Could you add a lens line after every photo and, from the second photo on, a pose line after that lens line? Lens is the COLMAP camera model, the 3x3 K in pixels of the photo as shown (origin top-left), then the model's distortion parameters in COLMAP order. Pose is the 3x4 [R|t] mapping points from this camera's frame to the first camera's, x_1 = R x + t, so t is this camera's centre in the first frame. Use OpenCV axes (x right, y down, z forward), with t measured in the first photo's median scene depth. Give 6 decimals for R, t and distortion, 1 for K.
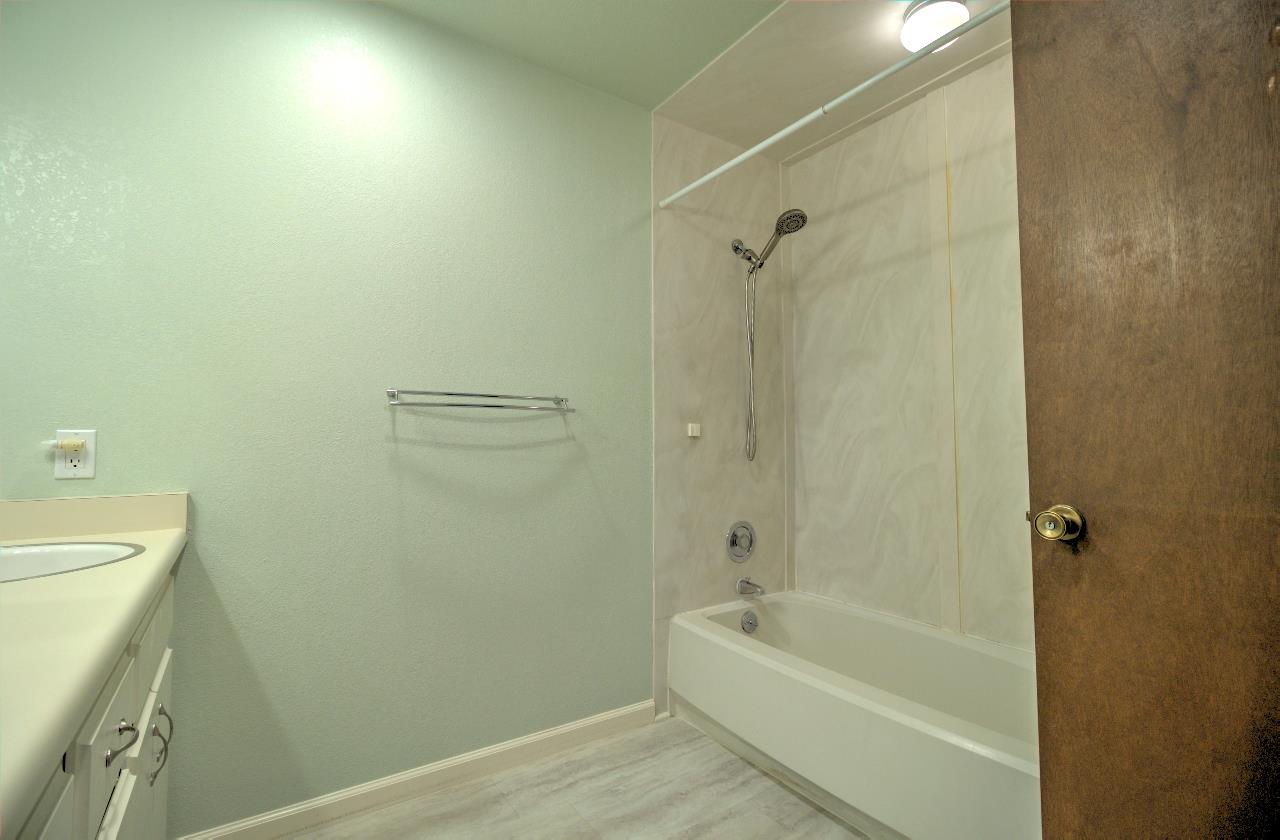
lens RADIAL K [[581.5, 0, 647.8], [0, 581.5, 418.6], [0, 0, 1]] dist [-0.001242, 0.000836]
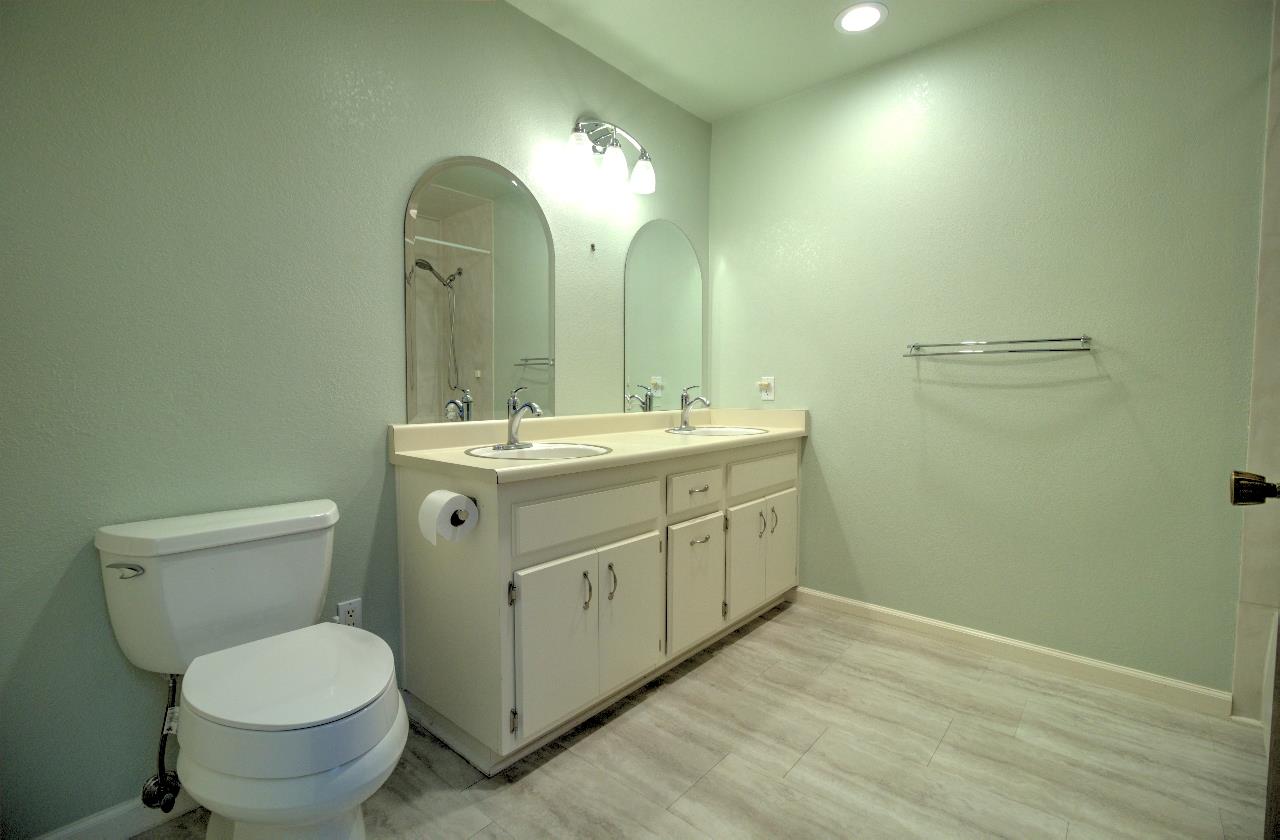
lens RADIAL K [[581.5, 0, 647.8], [0, 581.5, 418.6], [0, 0, 1]] dist [-0.001242, 0.000836]
pose [[0.264713, 0.055383, -0.962736, 0.705011], [0.041353, 0.996779, 0.068712, 0.005033], [0.963440, -0.058001, 0.261570, 0.017075]]
